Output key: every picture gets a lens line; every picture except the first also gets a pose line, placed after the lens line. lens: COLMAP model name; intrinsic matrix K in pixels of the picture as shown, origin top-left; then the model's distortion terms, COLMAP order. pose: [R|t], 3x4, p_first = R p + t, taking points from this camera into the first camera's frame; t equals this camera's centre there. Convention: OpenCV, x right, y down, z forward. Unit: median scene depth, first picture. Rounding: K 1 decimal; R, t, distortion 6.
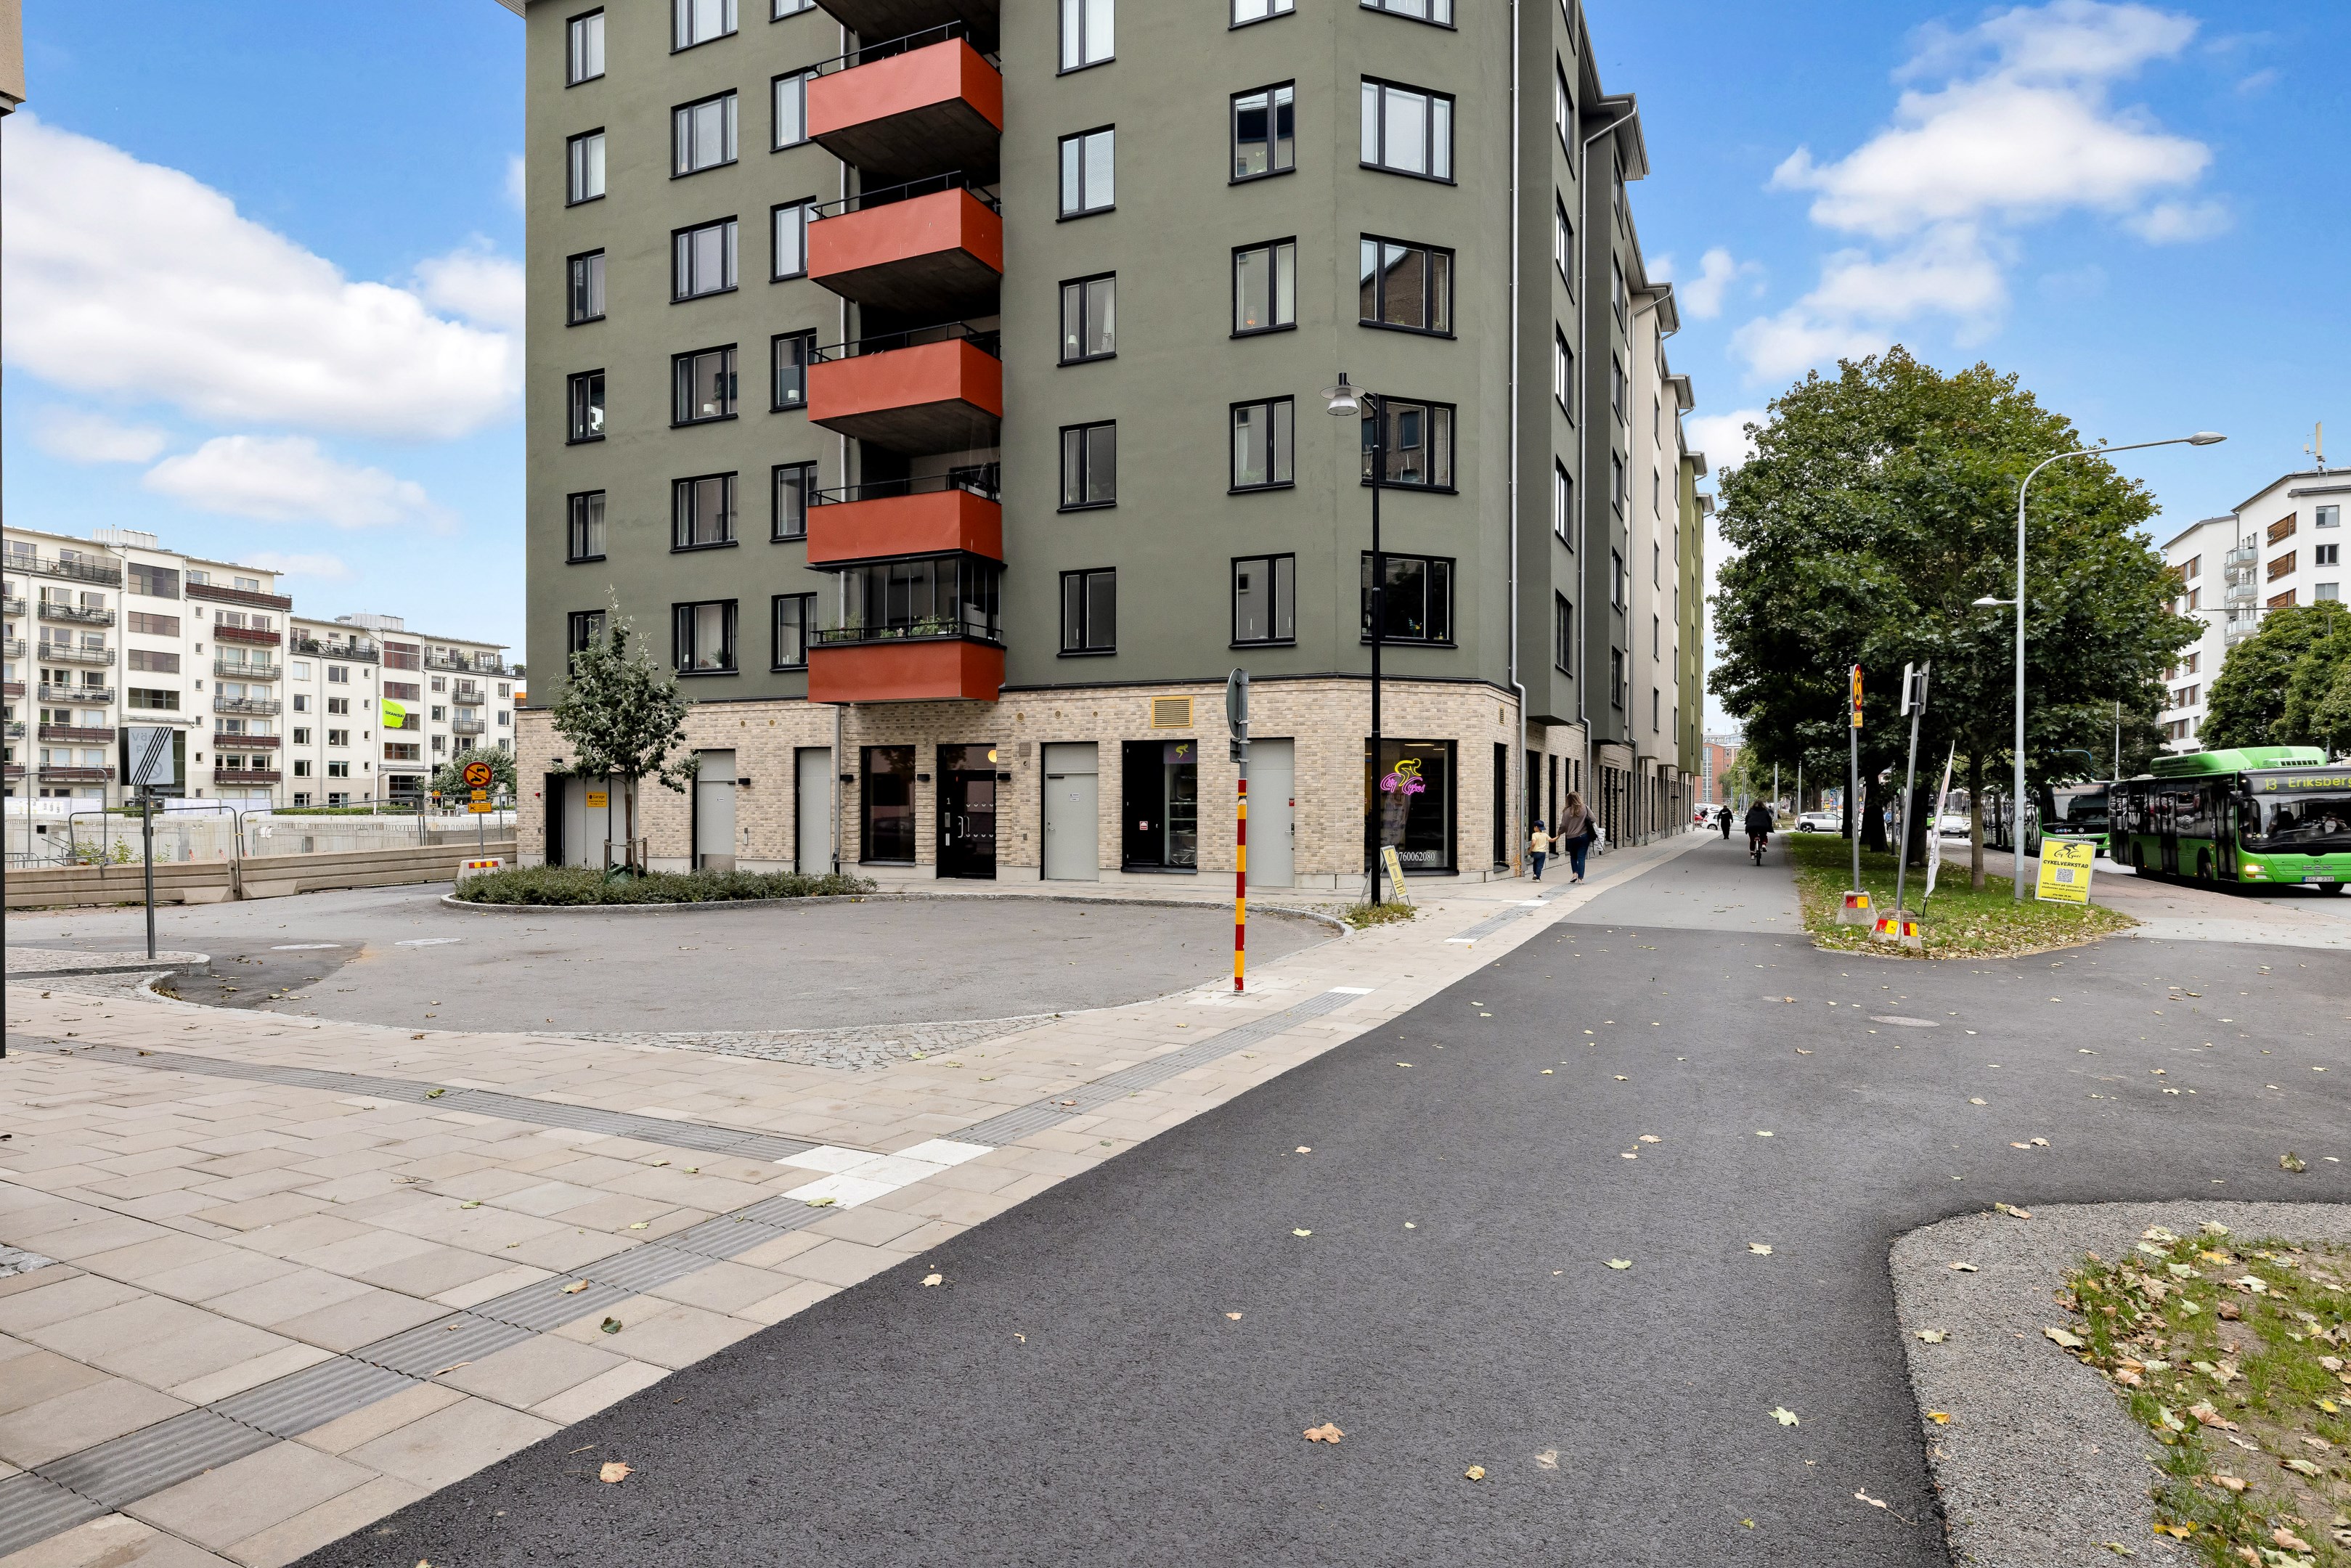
lens RADIAL K [[1278.4, 0, 1175.5], [0, 1278.4, 784.0], [0, 0, 1]] dist [0.005510, 0.000014]
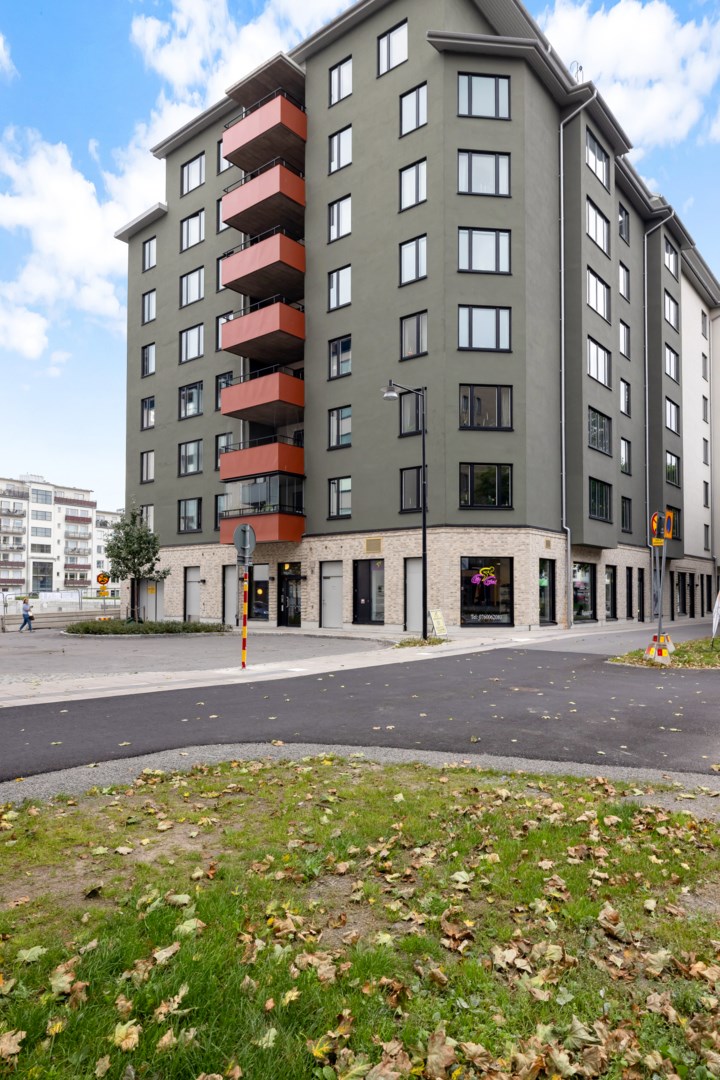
lens RADIAL K [[669.5, 0, 360.0], [0, 669.5, 567.1], [0, 0, 1]] dist [-0.002671, 0.000061]
pose [[0.969887, -0.009707, -0.243361, 0.216869], [0.002928, 0.999598, -0.028201, 0.007855], [0.243537, 0.026639, 0.969526, -0.035392]]
